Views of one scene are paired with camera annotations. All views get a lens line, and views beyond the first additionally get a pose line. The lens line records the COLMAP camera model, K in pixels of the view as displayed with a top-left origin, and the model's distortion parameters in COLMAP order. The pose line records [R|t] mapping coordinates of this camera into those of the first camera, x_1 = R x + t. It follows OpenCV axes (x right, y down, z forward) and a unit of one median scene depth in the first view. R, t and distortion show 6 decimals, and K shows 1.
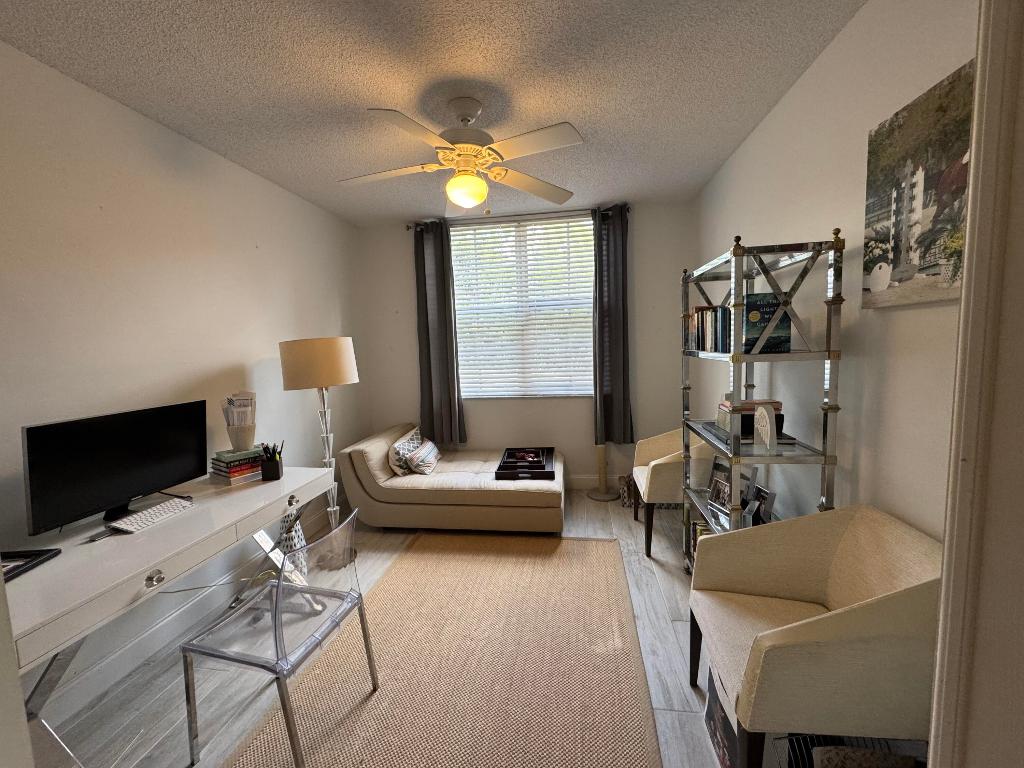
lens RADIAL K [[410.4, 0, 507.4], [0, 410.4, 382.6], [0, 0, 1]] dist [-0.001539, -0.000040]
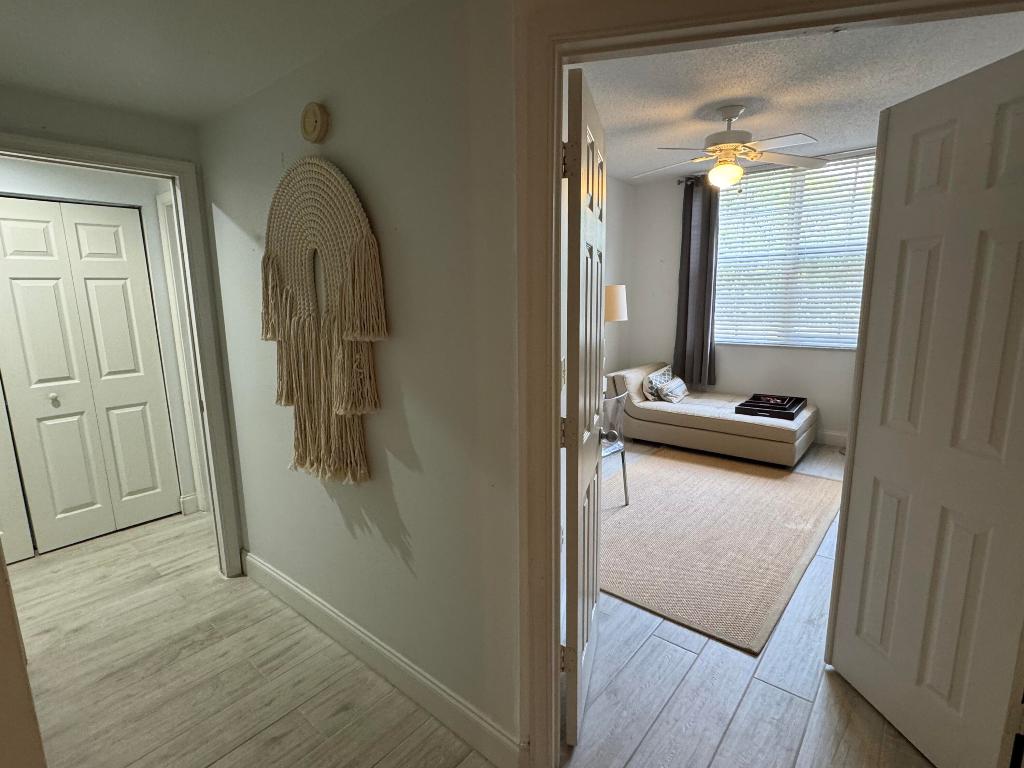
lens RADIAL K [[503.9, 0, 505.8], [0, 503.9, 383.4], [0, 0, 1]] dist [-0.003466, -0.000204]
pose [[0.854466, 0.112555, -0.507167, 0.115205], [-0.063881, 0.991603, 0.112441, 0.034627], [0.515564, -0.063678, 0.854481, -0.468399]]
